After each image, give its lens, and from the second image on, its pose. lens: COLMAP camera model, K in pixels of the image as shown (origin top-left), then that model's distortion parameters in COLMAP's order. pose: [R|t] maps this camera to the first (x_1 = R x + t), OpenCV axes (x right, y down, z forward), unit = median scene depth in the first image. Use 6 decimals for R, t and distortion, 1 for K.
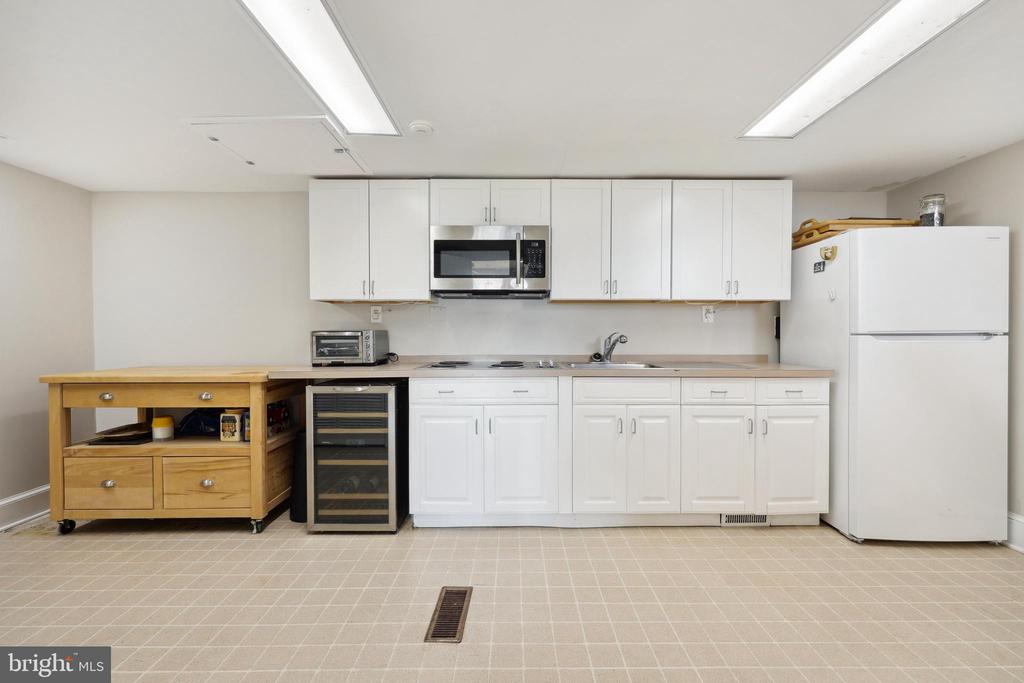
lens RADIAL K [[439.1, 0, 514.8], [0, 439.1, 338.7], [0, 0, 1]] dist [-0.006963, 0.001878]
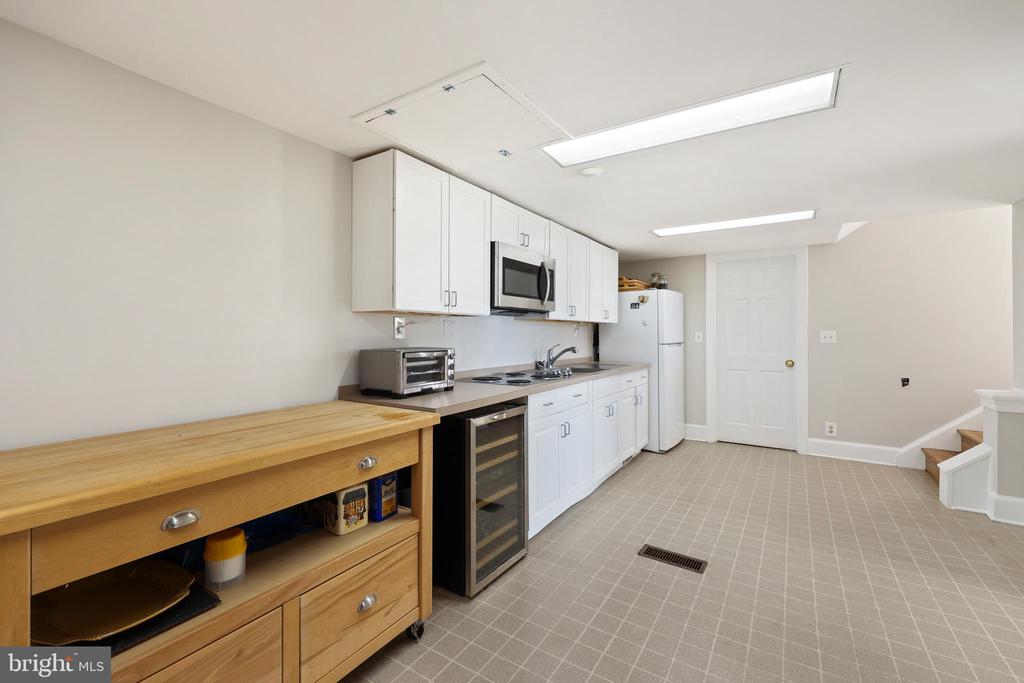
lens RADIAL K [[439.1, 0, 513.9], [0, 439.1, 336.6], [0, 0, 1]] dist [-0.006963, 0.001878]
pose [[0.541987, -0.004529, 0.840375, -1.095093], [0.015288, 0.999873, -0.004470, -0.040923], [-0.840248, 0.015270, 0.541987, 0.475412]]
